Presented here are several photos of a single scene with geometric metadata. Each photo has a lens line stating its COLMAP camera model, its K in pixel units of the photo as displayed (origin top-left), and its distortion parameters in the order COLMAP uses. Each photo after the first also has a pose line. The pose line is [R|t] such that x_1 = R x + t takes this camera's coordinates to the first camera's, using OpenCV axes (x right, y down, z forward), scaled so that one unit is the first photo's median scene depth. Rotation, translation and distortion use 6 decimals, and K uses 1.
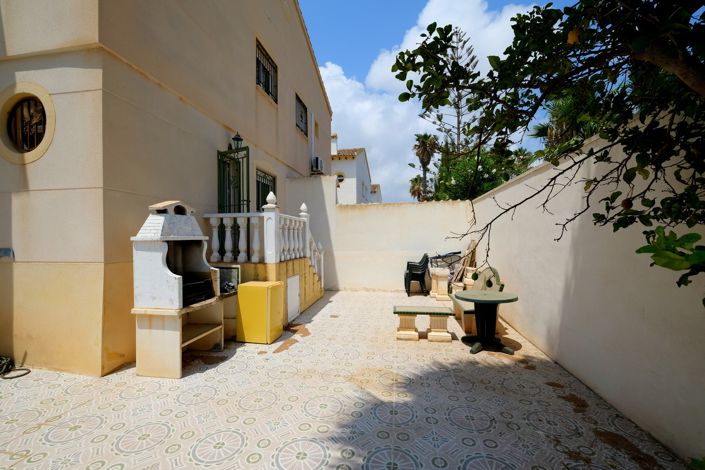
lens RADIAL K [[306.3, 0, 350.9], [0, 306.3, 238.4], [0, 0, 1]] dist [0.000060, 0.000081]
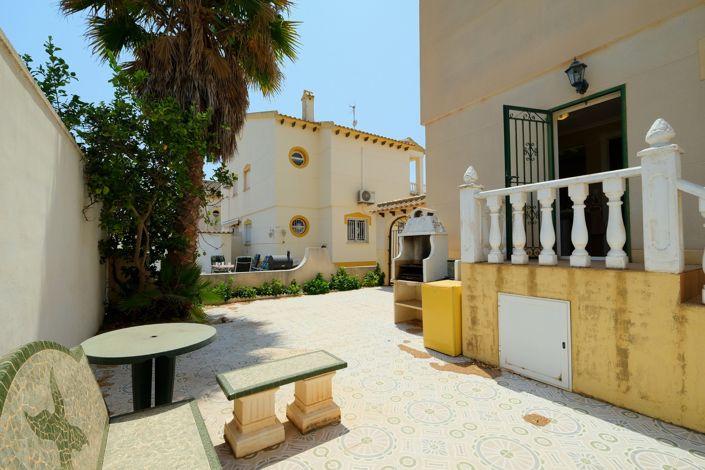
lens RADIAL K [[306.3, 0, 350.8], [0, 306.3, 234.9], [0, 0, 1]] dist [0.000060, 0.000081]
pose [[-0.731285, -0.011289, -0.681979, 0.543771], [0.014203, 0.999394, -0.031772, 0.038042], [0.681925, -0.032921, -0.730681, 1.579841]]
